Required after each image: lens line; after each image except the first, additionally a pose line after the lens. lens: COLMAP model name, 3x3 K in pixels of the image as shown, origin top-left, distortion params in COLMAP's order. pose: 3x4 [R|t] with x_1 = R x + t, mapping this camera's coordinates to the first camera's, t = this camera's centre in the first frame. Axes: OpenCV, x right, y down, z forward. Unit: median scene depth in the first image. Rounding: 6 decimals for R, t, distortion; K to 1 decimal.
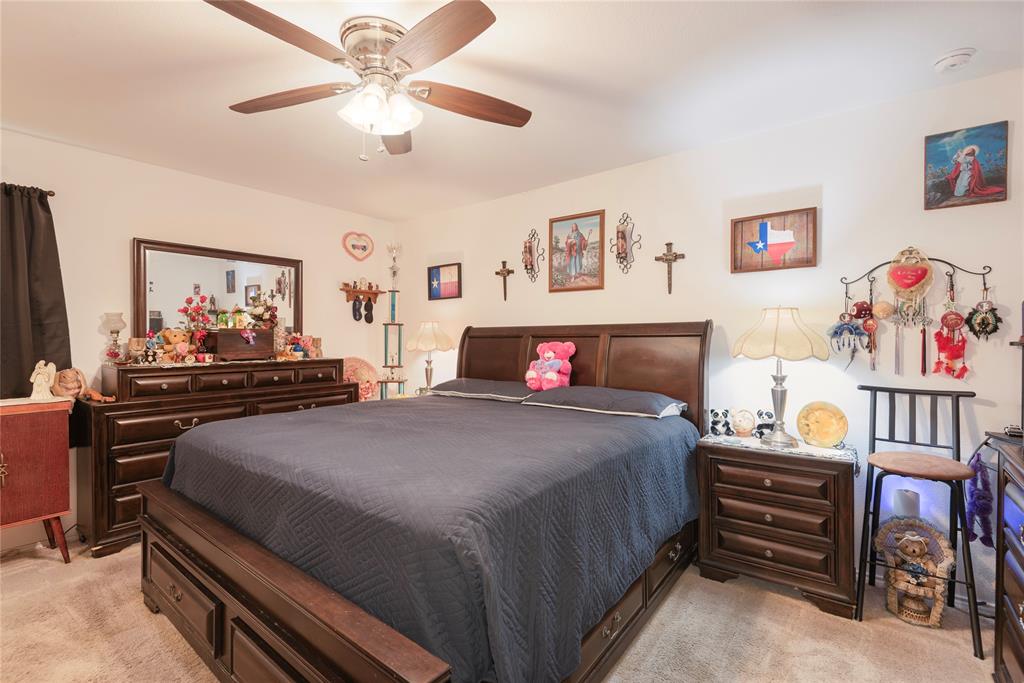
lens RADIAL K [[454.9, 0, 509.2], [0, 454.9, 341.5], [0, 0, 1]] dist [0.028608, -0.022280]
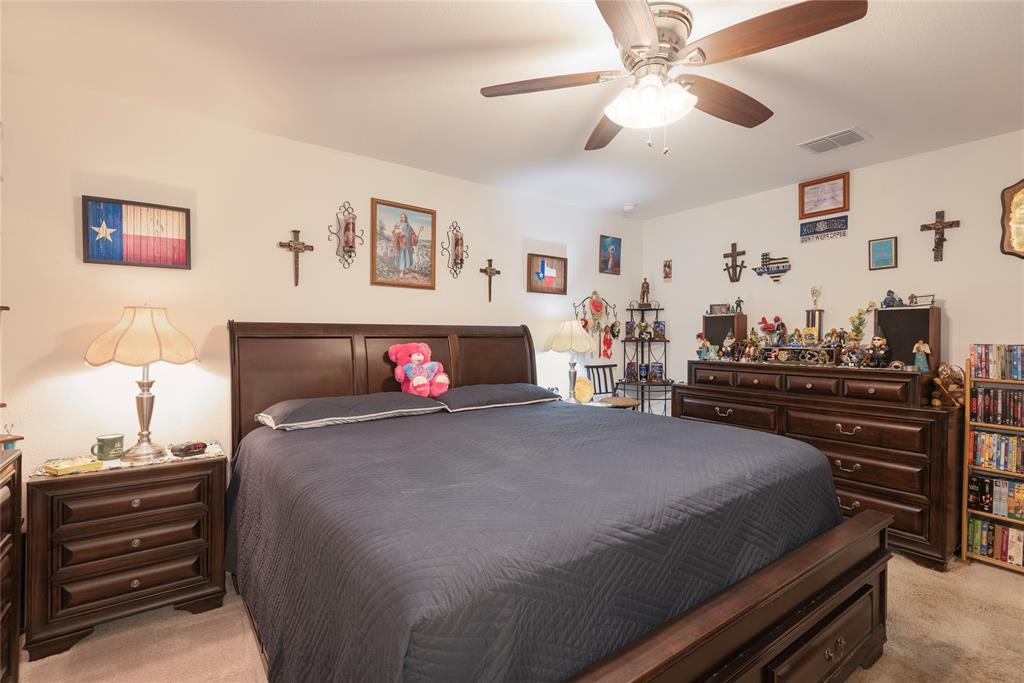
lens RADIAL K [[454.9, 0, 509.2], [0, 454.9, 341.5], [0, 0, 1]] dist [0.028608, -0.022280]
pose [[0.271038, -0.005725, 0.962552, -0.701706], [0.008404, 0.999958, 0.003581, -0.003640], [-0.962532, 0.007118, 0.271075, 0.561674]]
